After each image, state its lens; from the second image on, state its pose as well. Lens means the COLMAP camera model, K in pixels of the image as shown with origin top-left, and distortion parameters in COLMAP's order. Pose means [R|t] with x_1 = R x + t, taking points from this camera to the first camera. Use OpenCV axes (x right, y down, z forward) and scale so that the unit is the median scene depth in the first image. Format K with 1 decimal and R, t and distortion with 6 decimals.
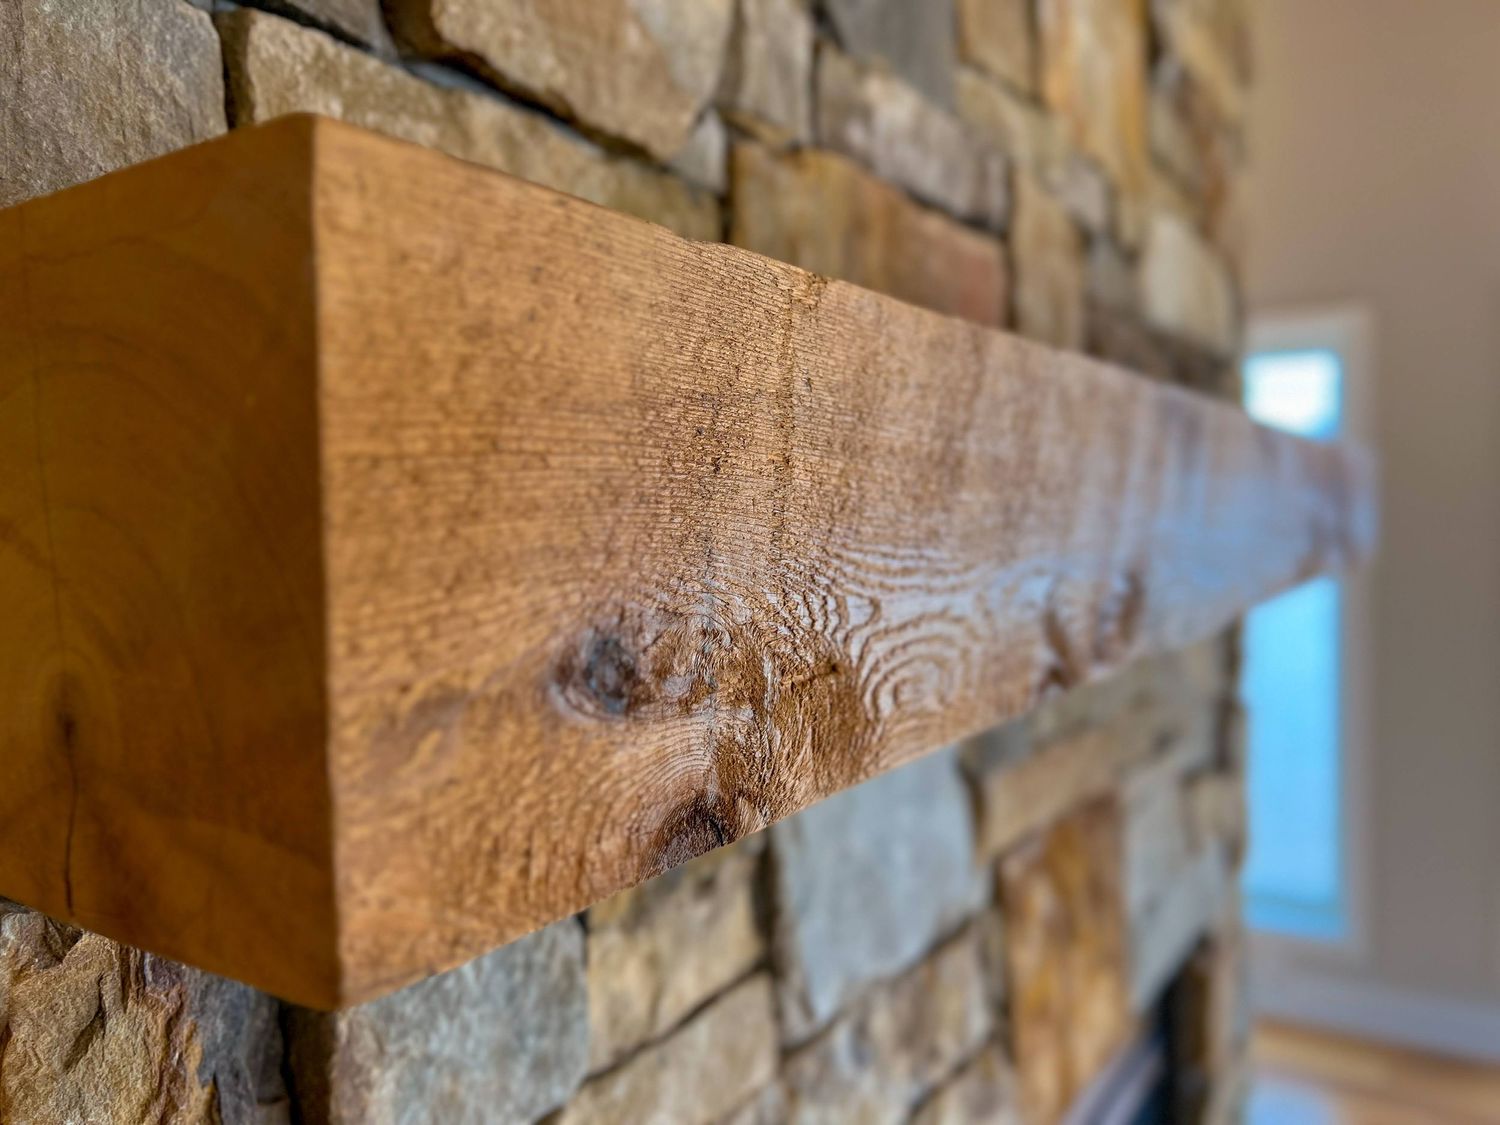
lens RADIAL K [[1136.9, 0, 753.4], [0, 1136.9, 569.0], [0, 0, 1]] dist [-0.001441, -0.041742]
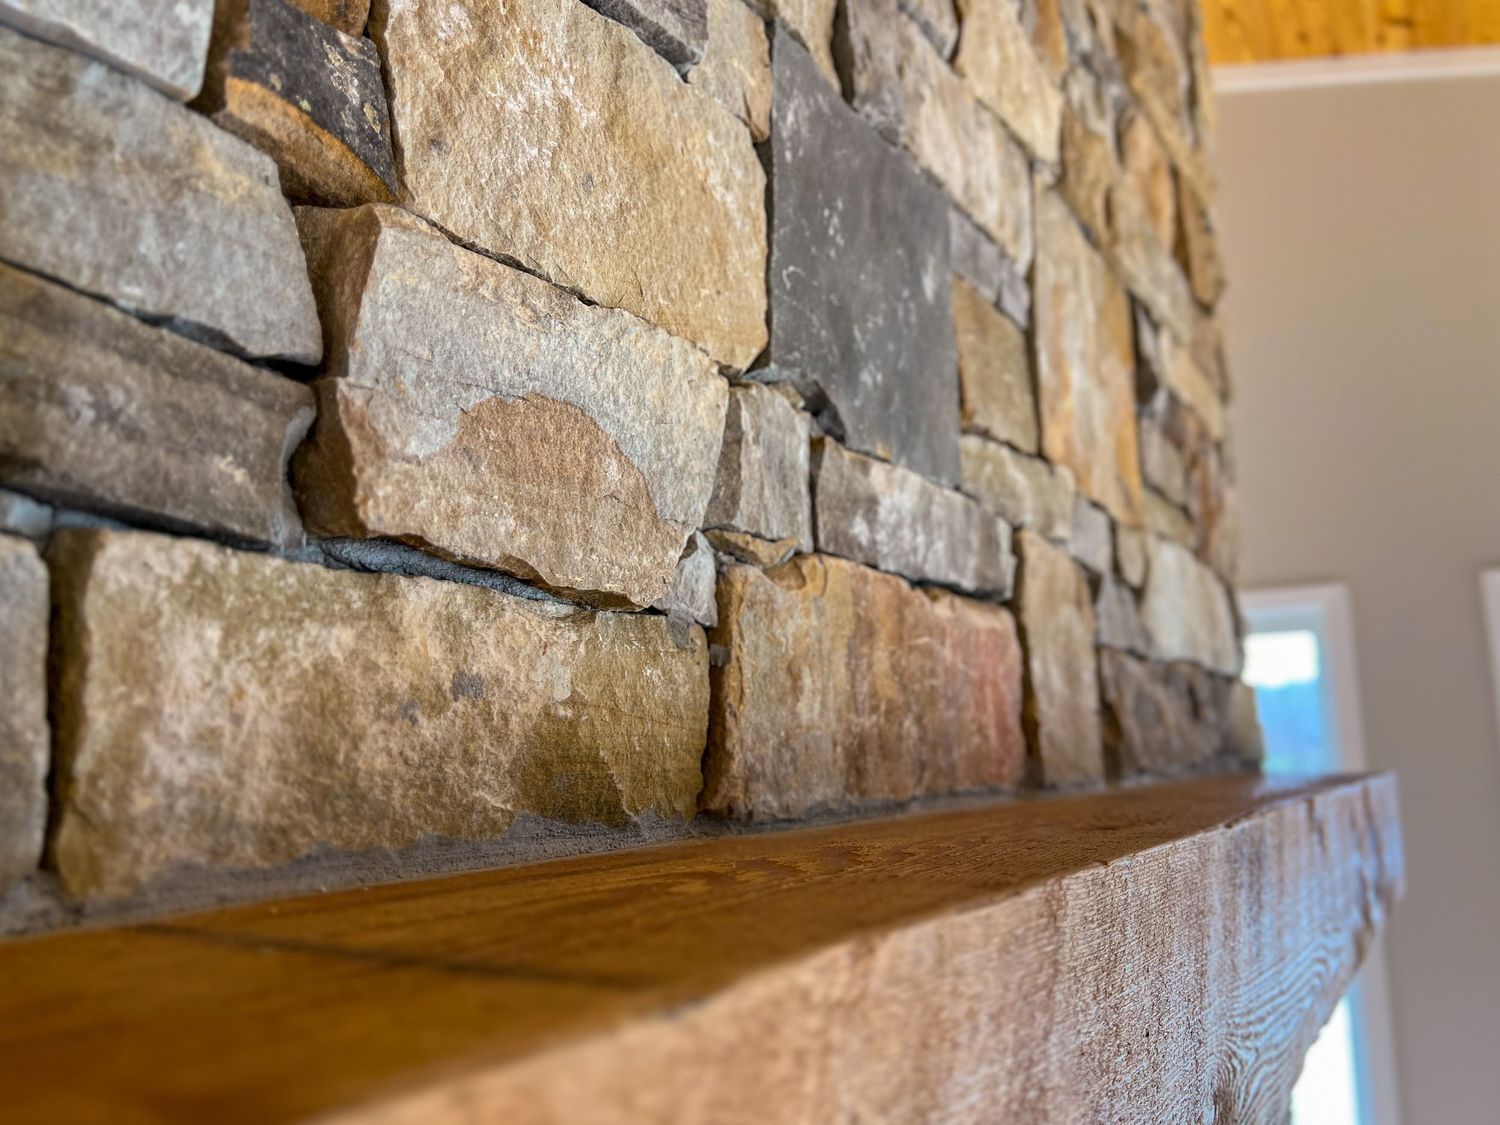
lens RADIAL K [[1136.9, 0, 746.5], [0, 1136.9, 561.5], [0, 0, 1]] dist [-0.001441, -0.041742]
pose [[0.999840, 0.008472, 0.015771, -0.020052], [-0.004769, 0.975150, -0.221496, -0.244526], [-0.017255, 0.221385, 0.975034, 0.204800]]
